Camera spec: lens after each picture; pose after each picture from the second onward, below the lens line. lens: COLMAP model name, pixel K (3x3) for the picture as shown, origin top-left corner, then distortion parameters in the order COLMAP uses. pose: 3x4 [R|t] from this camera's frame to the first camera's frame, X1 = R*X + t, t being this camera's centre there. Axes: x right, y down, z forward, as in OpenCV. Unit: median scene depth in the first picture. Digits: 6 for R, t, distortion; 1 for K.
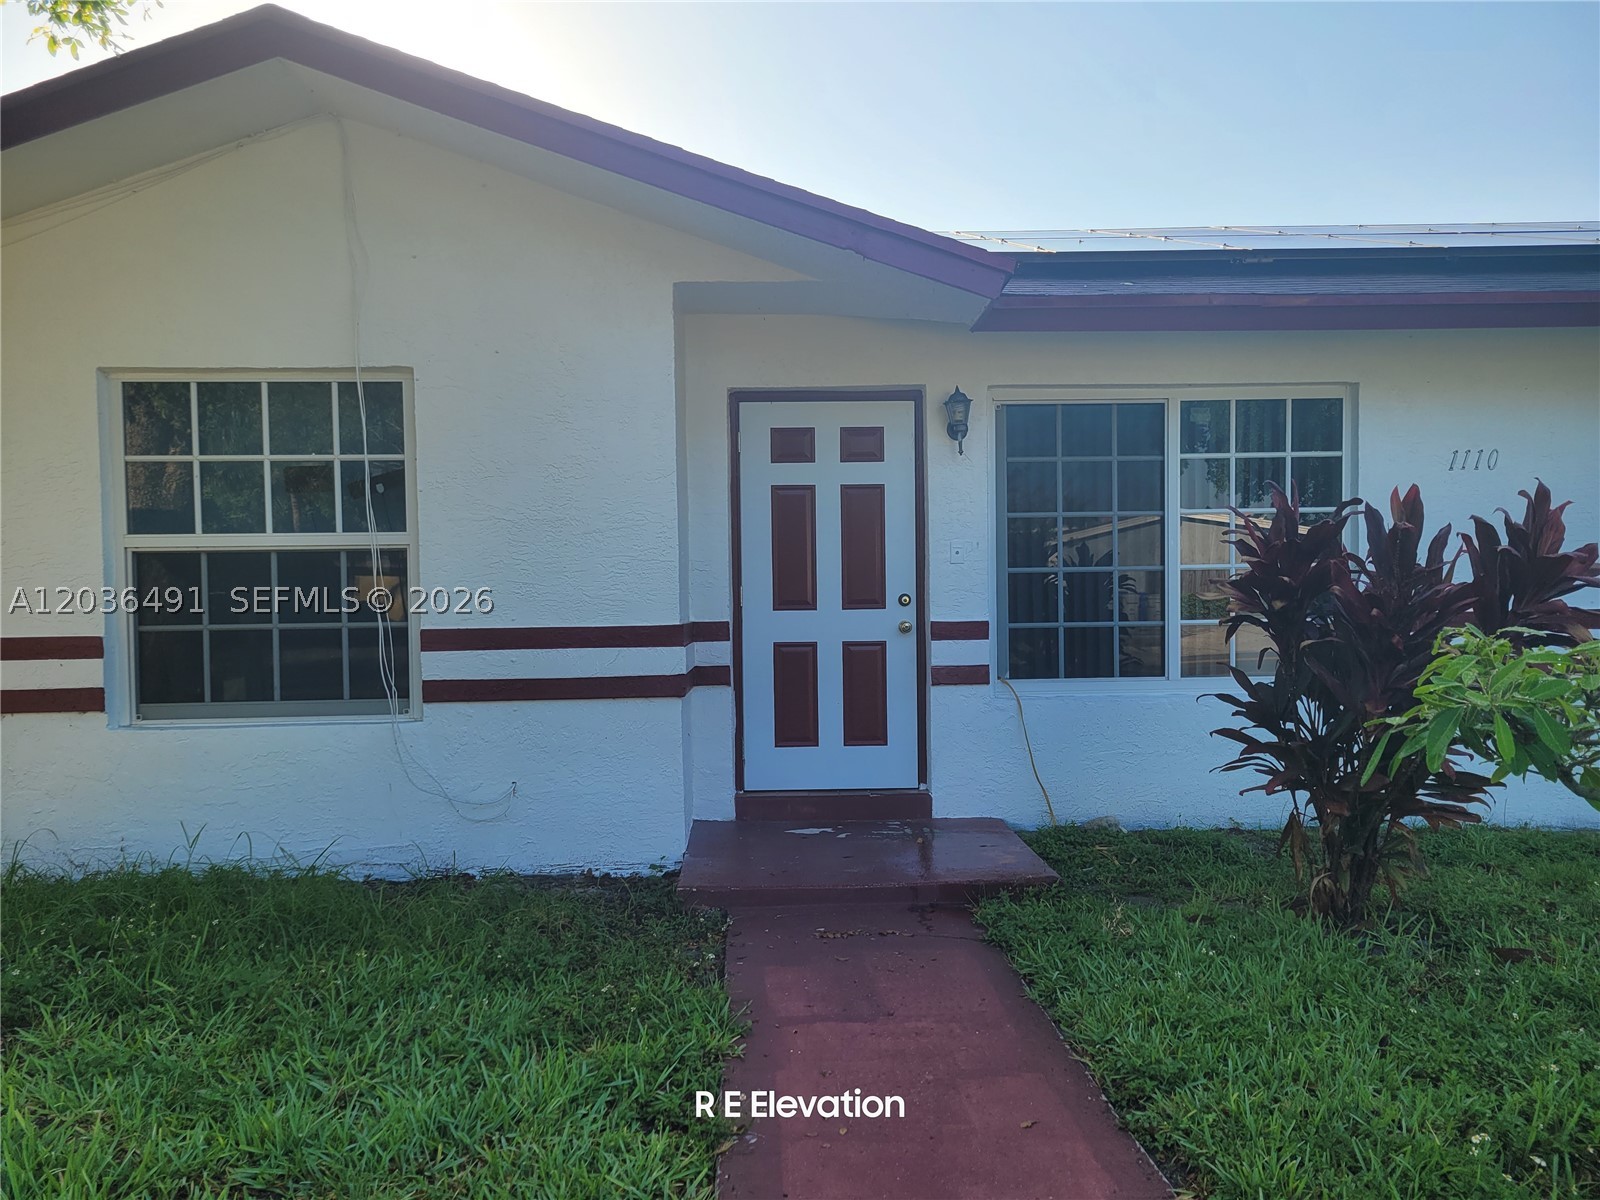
lens RADIAL K [[1216.7, 0, 798.7], [0, 1216.7, 599.9], [0, 0, 1]] dist [0.031601, 0.000589]
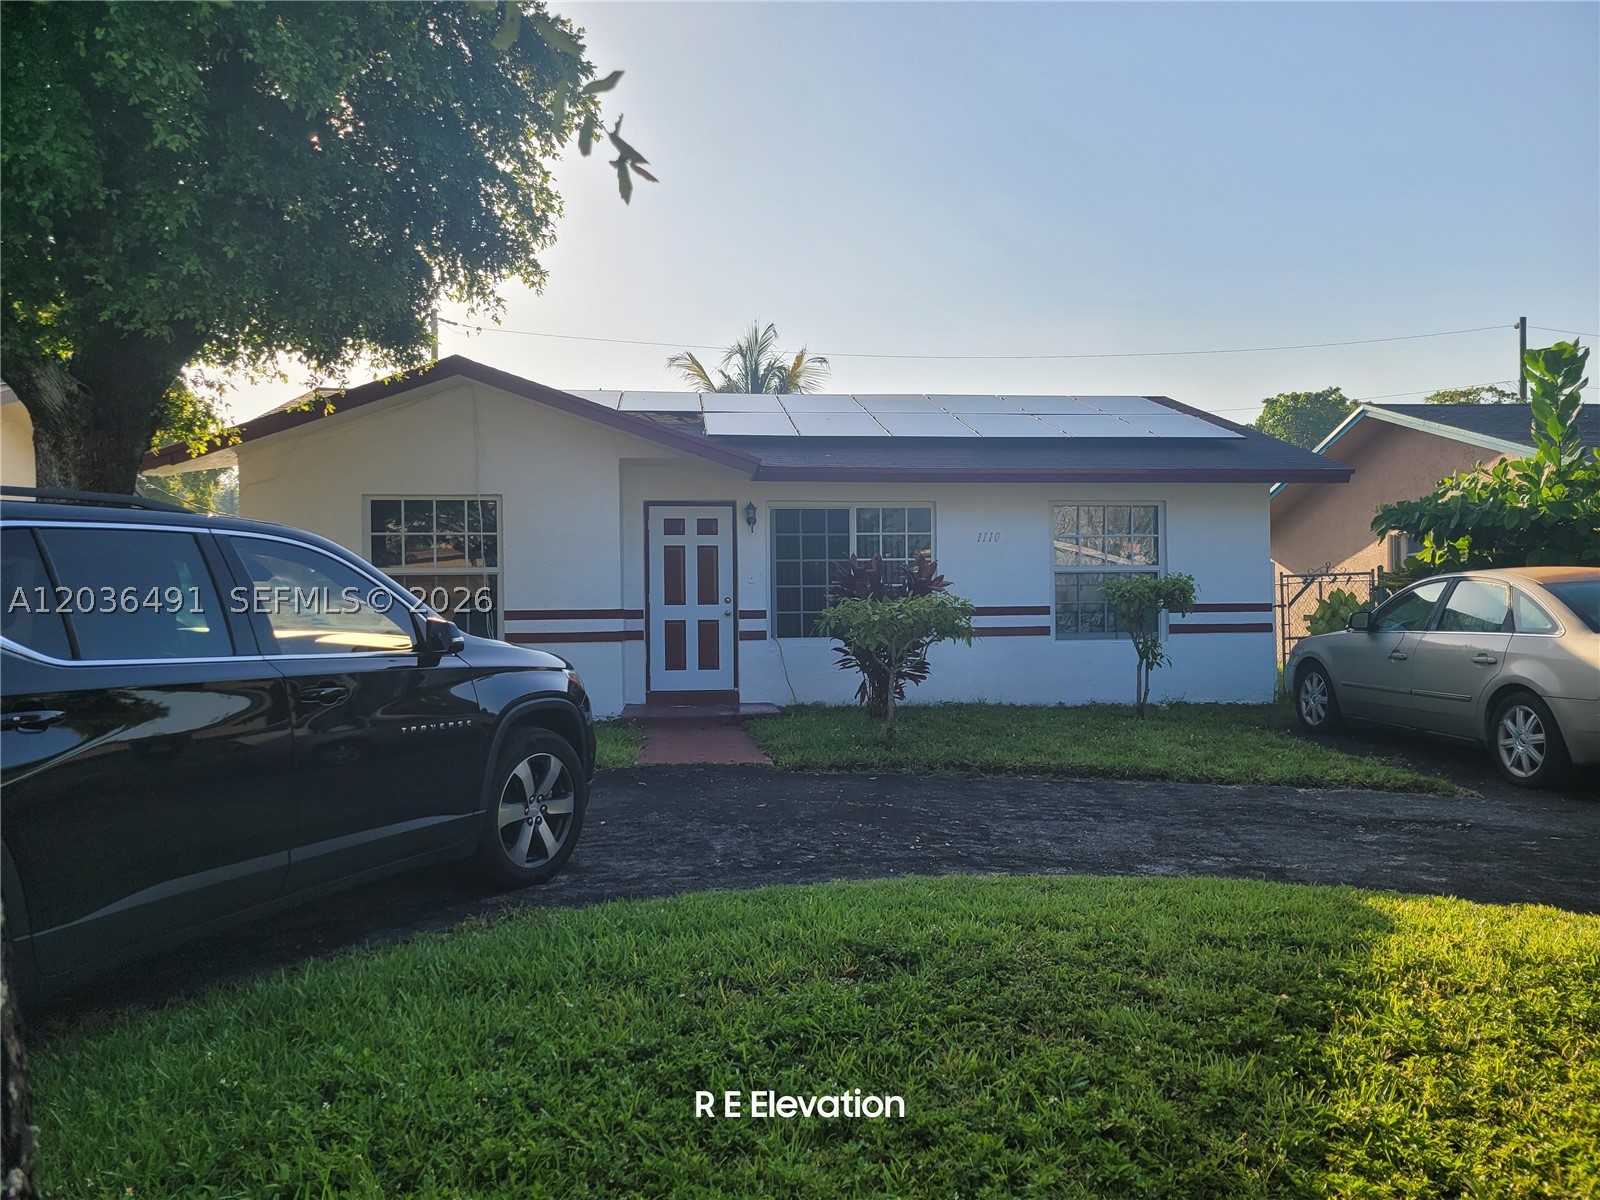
lens RADIAL K [[1216.7, 0, 841.8], [0, 1216.7, 597.4], [0, 0, 1]] dist [0.031601, 0.000589]
pose [[0.995088, 0.004727, 0.098880, 0.076162], [-0.002444, 0.999728, -0.023200, 0.044386], [-0.098963, 0.022844, 0.994829, -1.134301]]
